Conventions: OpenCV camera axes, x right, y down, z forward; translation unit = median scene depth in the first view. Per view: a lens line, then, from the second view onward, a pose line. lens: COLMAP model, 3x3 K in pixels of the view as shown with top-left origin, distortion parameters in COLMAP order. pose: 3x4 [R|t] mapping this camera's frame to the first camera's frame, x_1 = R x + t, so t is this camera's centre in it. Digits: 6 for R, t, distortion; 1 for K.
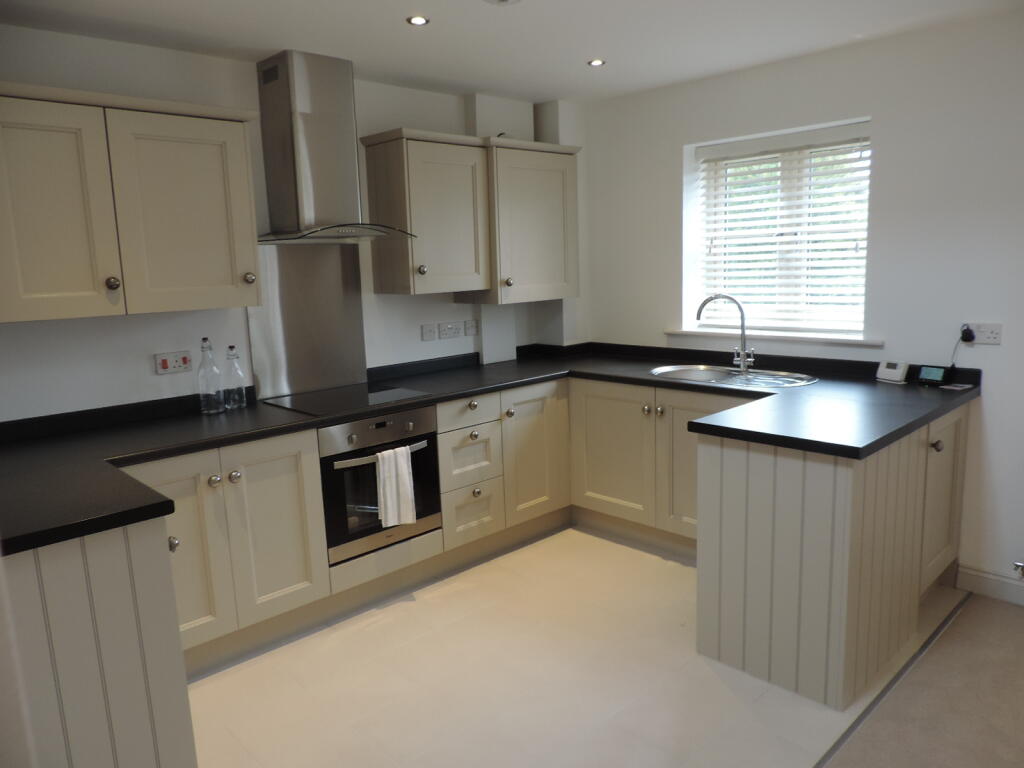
lens RADIAL K [[728.0, 0, 512.0], [0, 728.0, 384.0], [0, 0, 1]] dist [-0.019827, -0.000095]
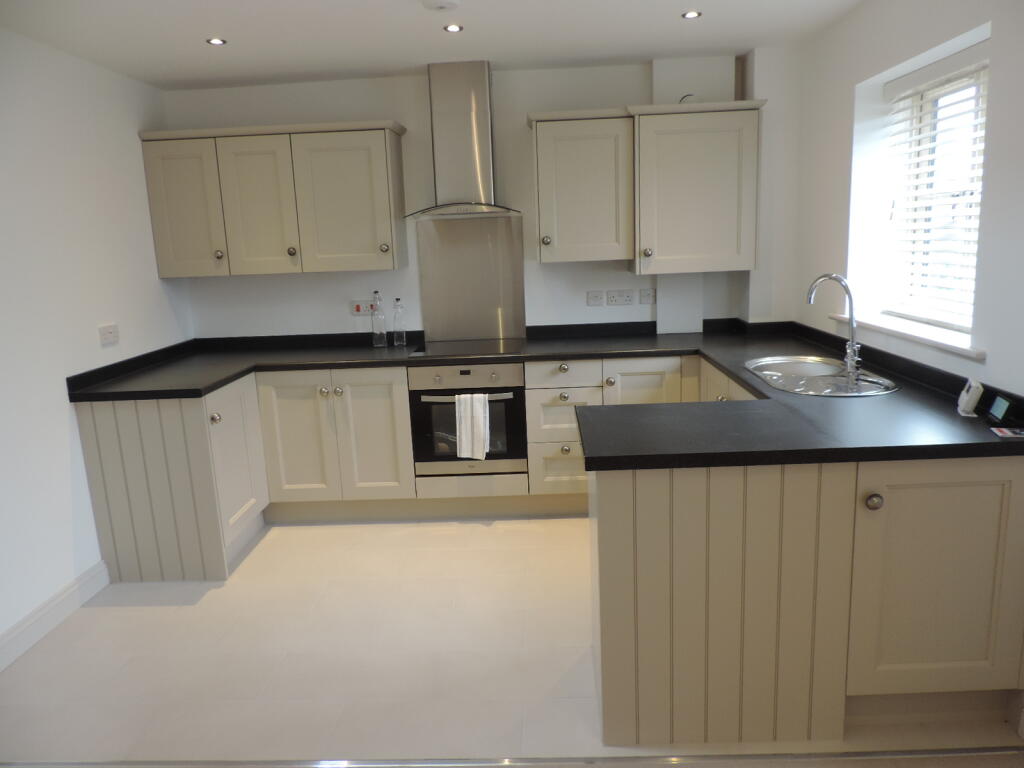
lens RADIAL K [[729.2, 0, 515.6], [0, 729.2, 382.3], [0, 0, 1]] dist [-0.020469, -0.002653]
pose [[0.700050, 0.144648, -0.699291, 0.652163], [-0.101075, 0.989482, 0.103489, -0.054787], [0.706905, -0.001767, 0.707307, 0.190910]]
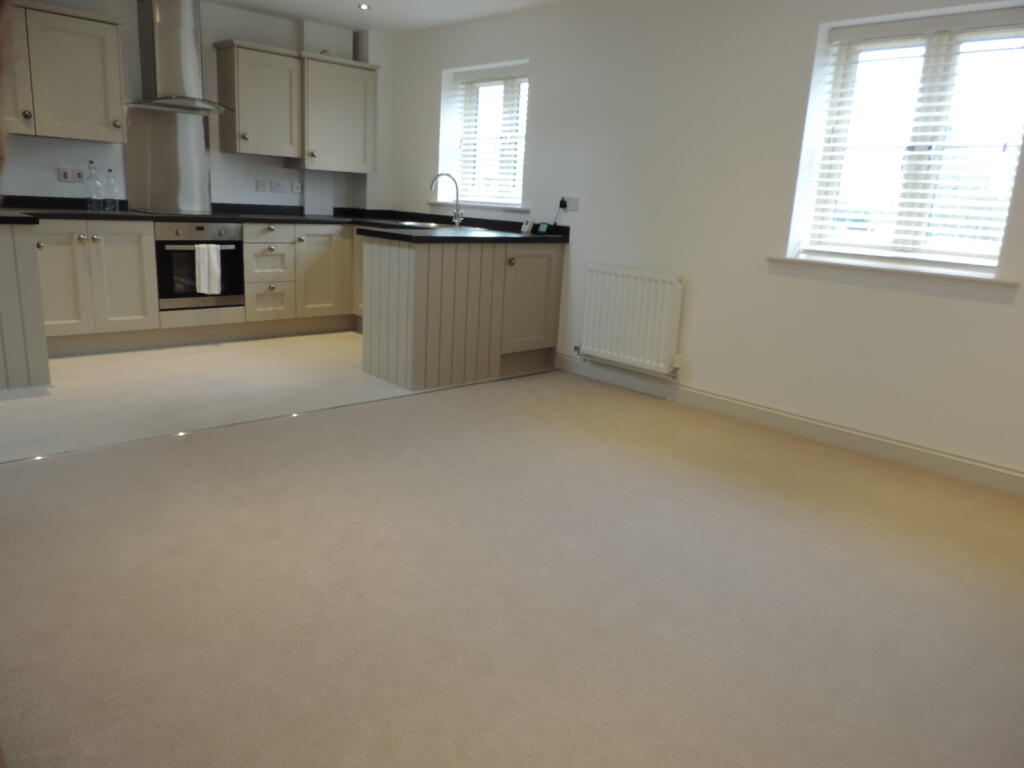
lens RADIAL K [[728.8, 0, 508.1], [0, 728.8, 384.5], [0, 0, 1]] dist [-0.010432, -0.003976]
pose [[0.995500, 0.094510, 0.006898, 0.468624], [-0.094755, 0.991950, 0.084003, 0.180245], [0.001097, -0.084279, 0.996442, -0.565565]]
